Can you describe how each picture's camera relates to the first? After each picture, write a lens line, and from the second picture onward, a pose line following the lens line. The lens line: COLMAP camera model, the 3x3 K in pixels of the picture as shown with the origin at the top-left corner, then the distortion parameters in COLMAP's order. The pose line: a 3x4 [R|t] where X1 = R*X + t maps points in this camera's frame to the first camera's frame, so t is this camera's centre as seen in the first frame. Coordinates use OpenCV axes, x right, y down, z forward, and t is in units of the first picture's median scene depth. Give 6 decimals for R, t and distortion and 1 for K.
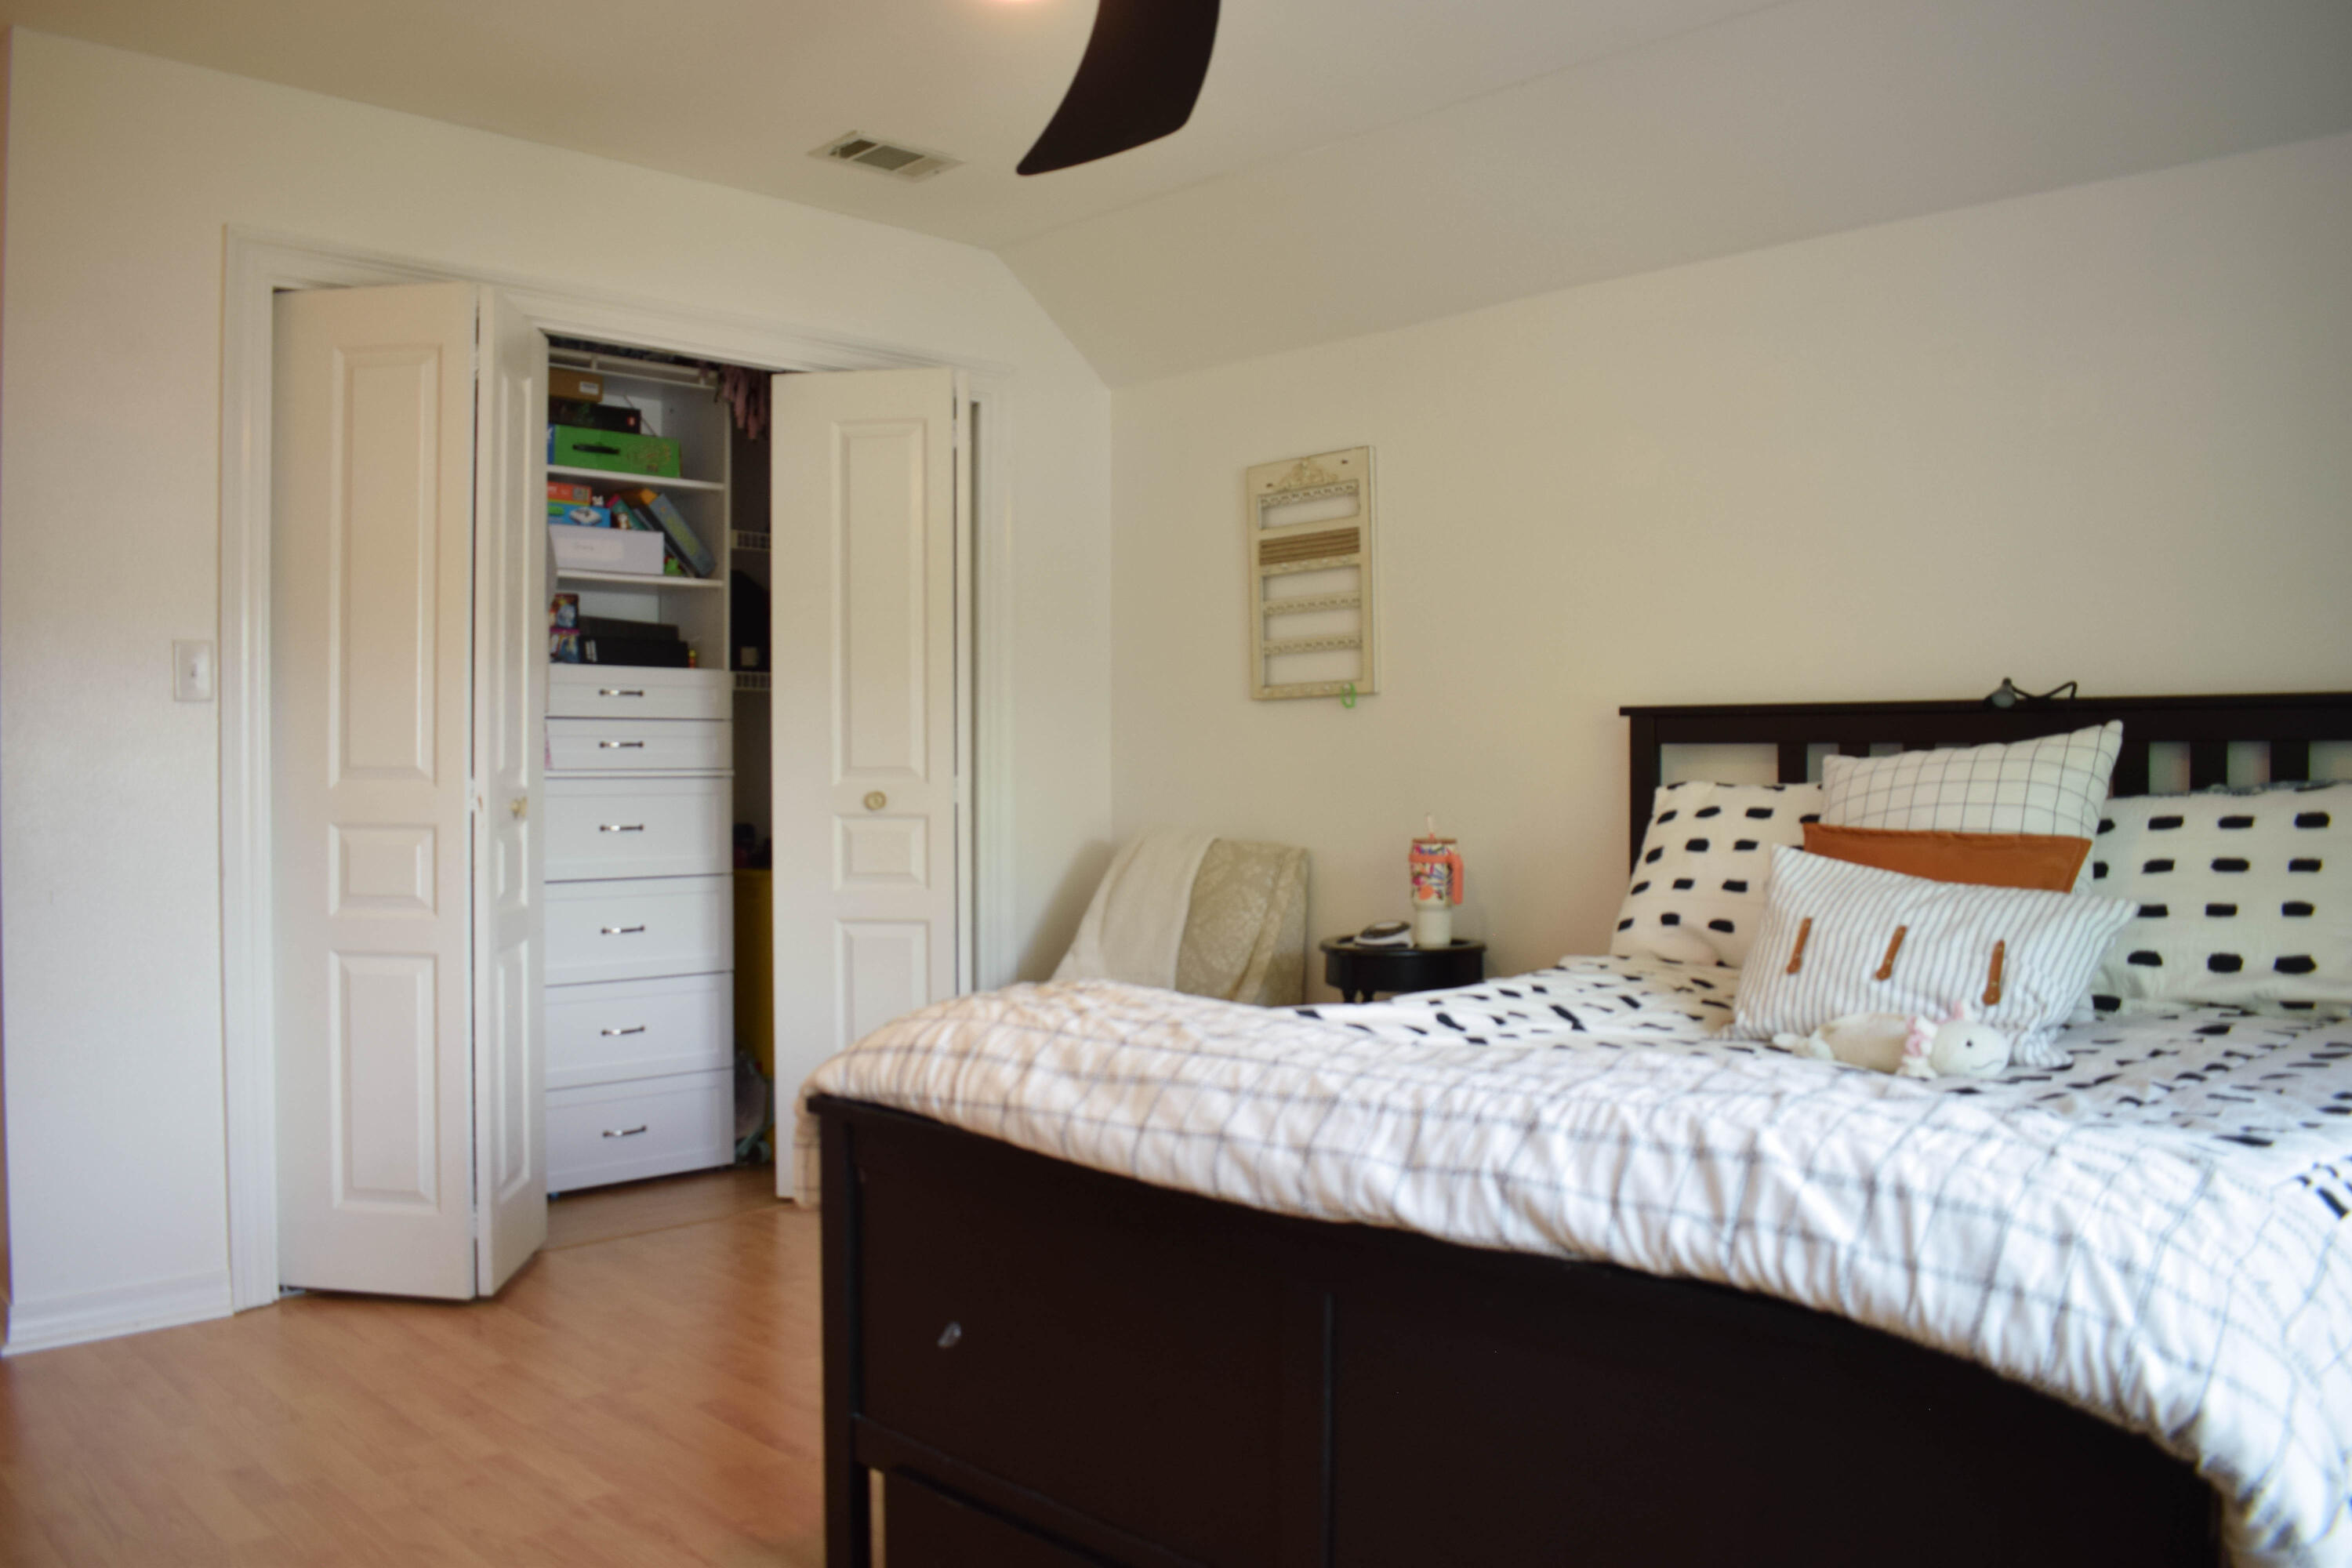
lens RADIAL K [[1842.0, 0, 1150.7], [0, 1842.0, 782.8], [0, 0, 1]] dist [-0.092444, 0.014872]
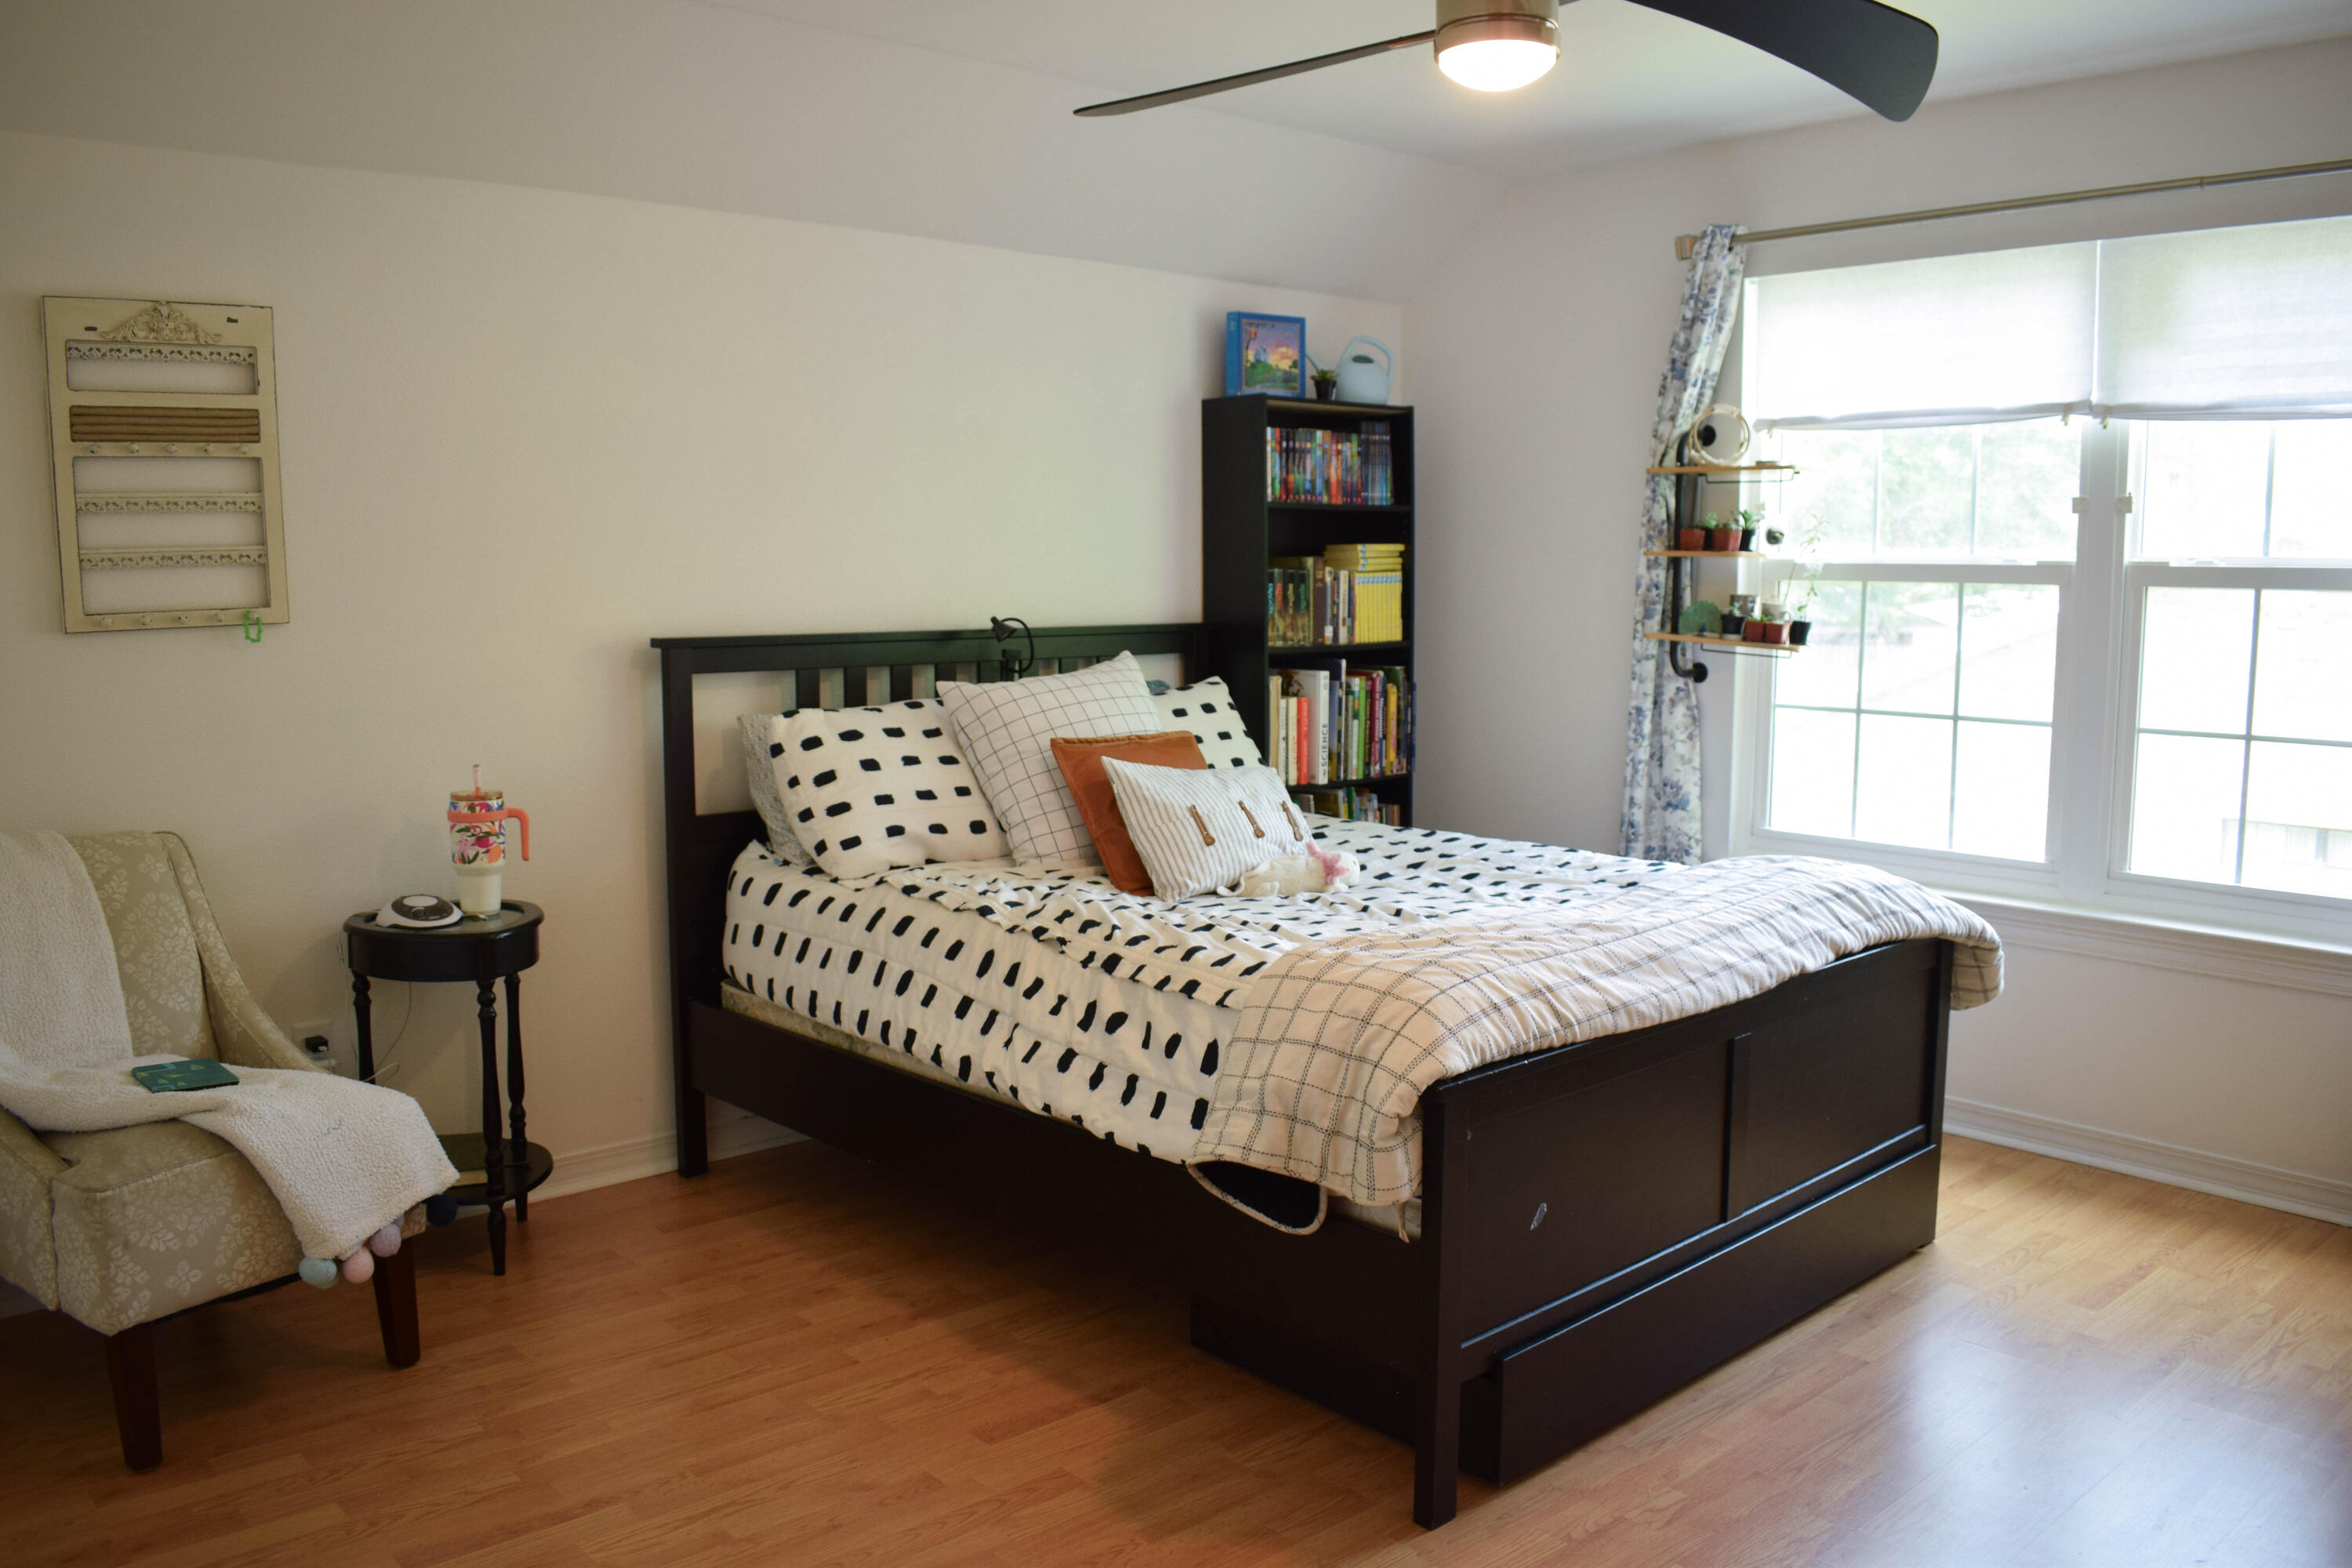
lens RADIAL K [[1842.0, 0, 1156.1], [0, 1842.0, 780.0], [0, 0, 1]] dist [-0.092444, 0.014872]
pose [[0.036676, -0.116233, 0.992545, -1.124361], [0.009328, 0.993209, 0.115966, -0.118286], [-0.999284, 0.005005, 0.037511, 1.033467]]
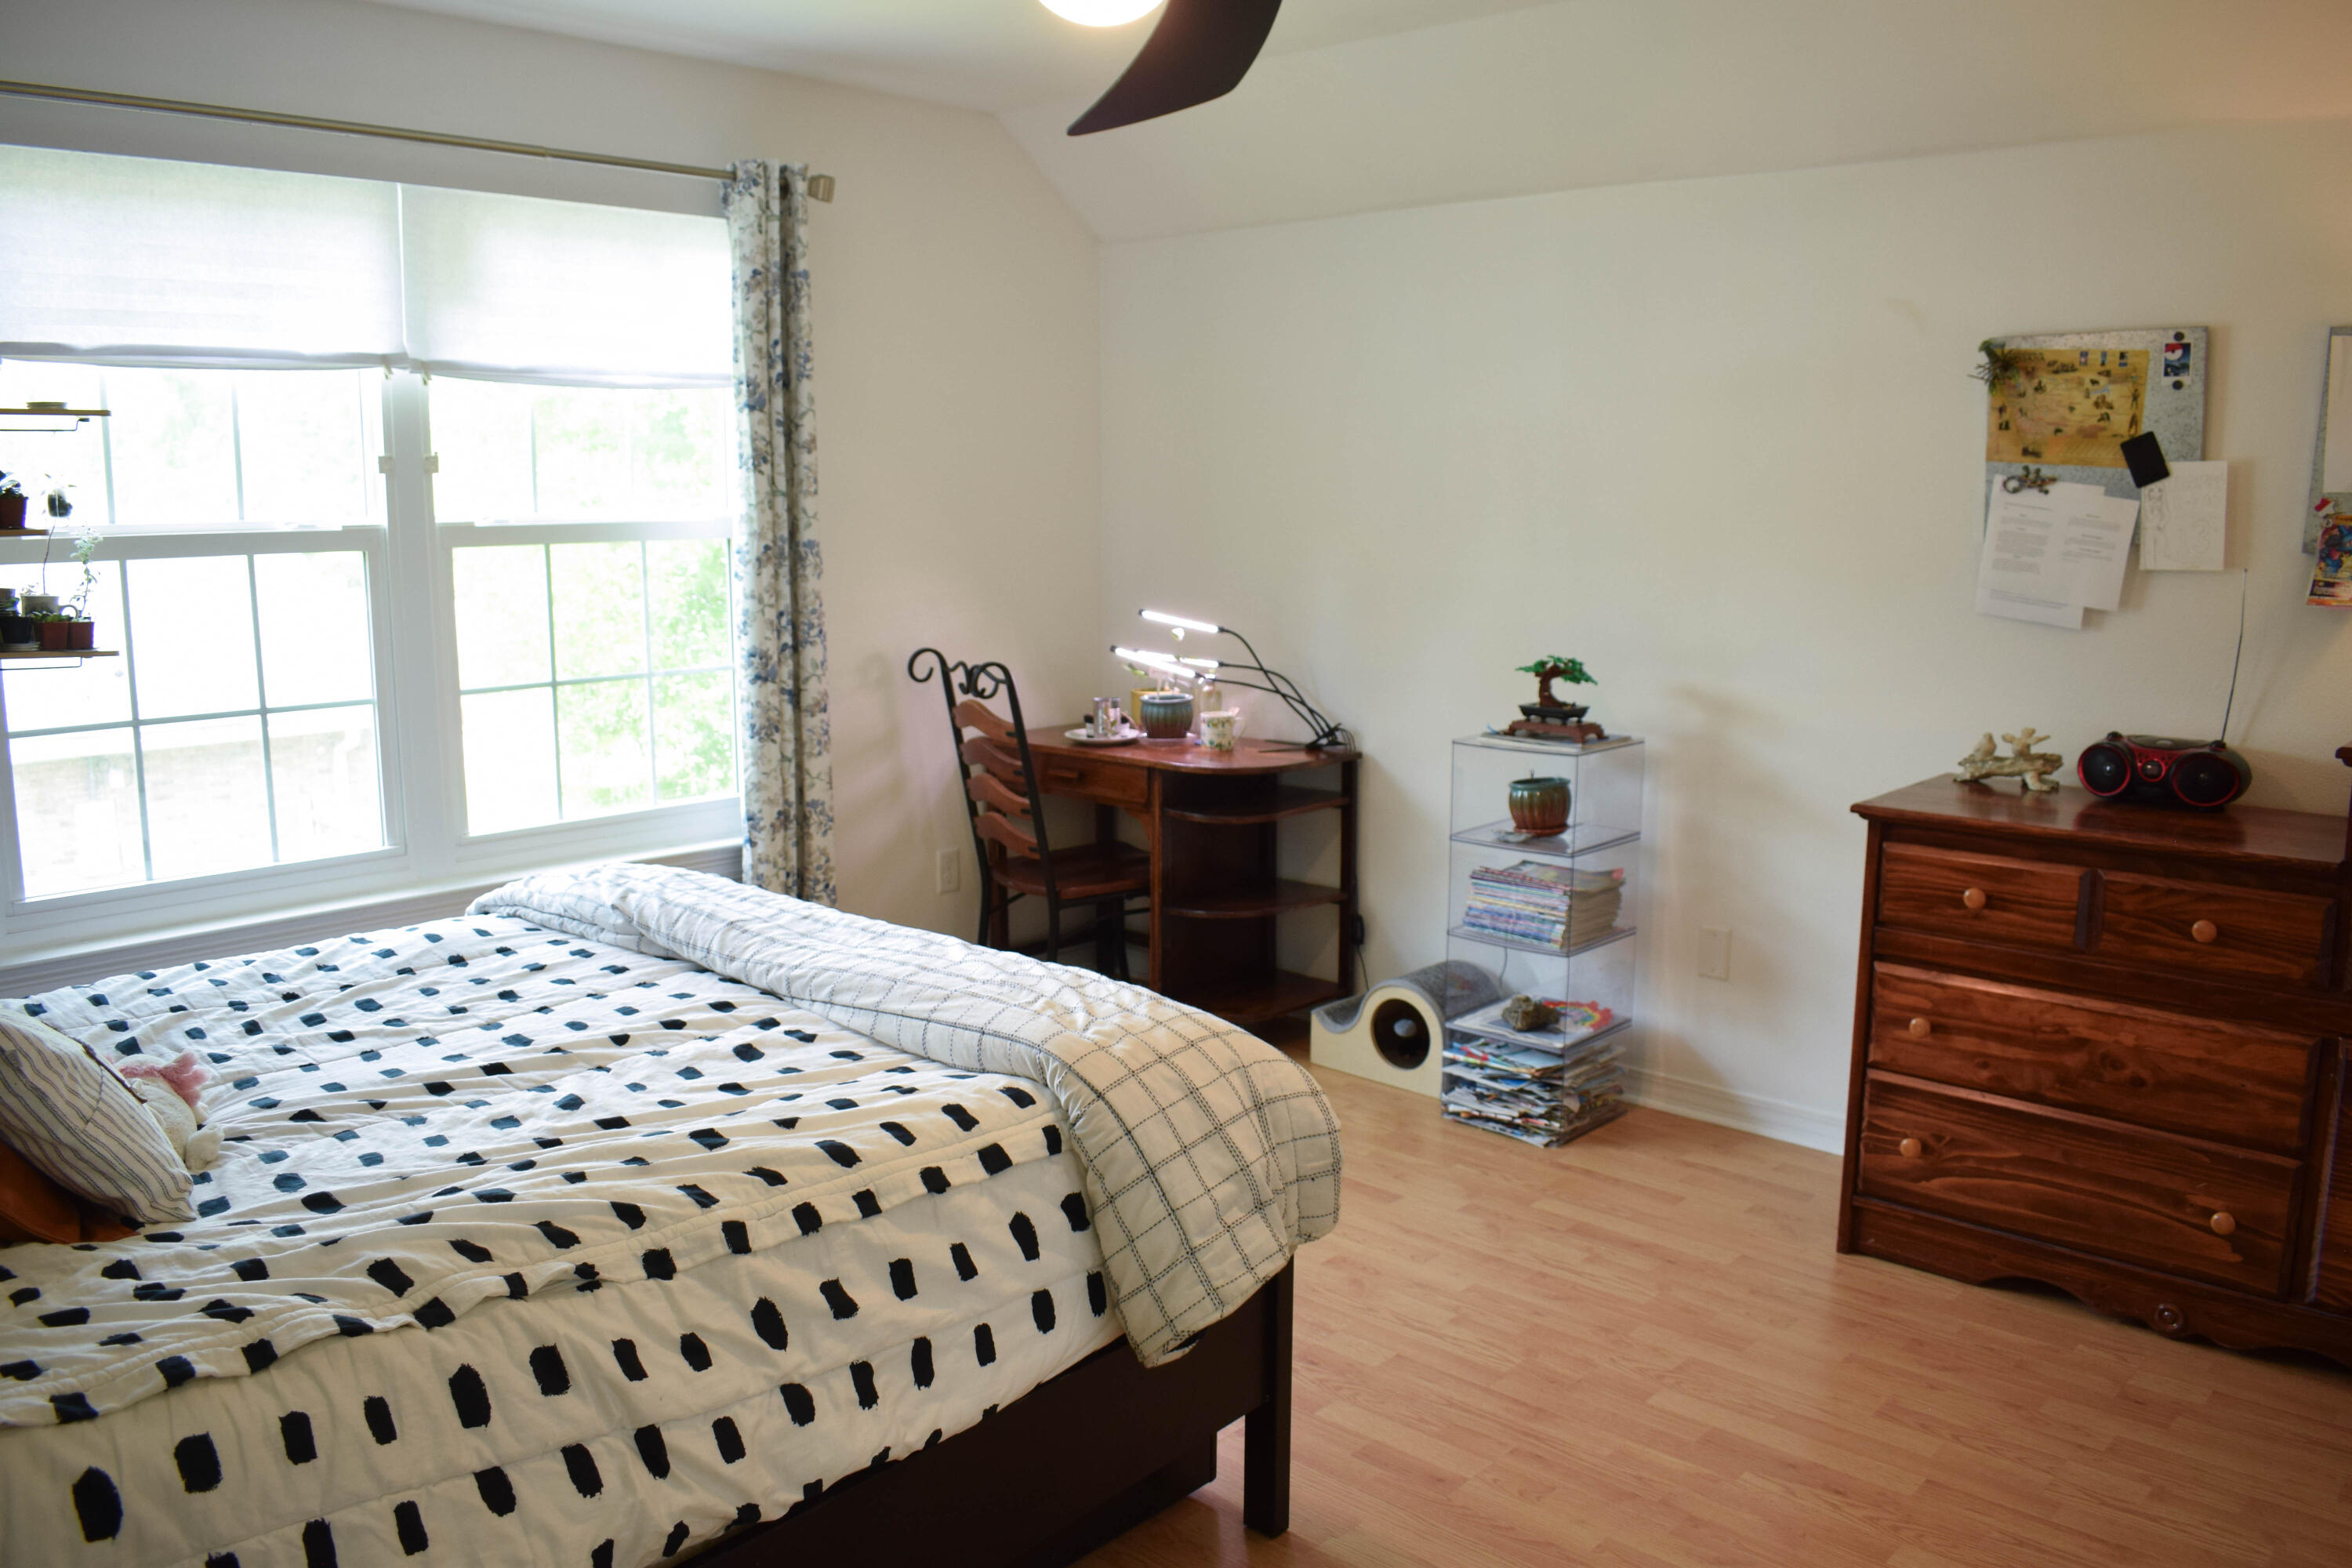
lens RADIAL K [[1842.0, 0, 1178.0], [0, 1842.0, 775.3], [0, 0, 1]] dist [-0.092444, 0.014872]
pose [[-0.997242, 0.011164, -0.073381, -0.036119], [-0.001542, 0.985293, 0.170867, -0.170464], [0.074209, 0.170509, -0.982558, 1.835664]]
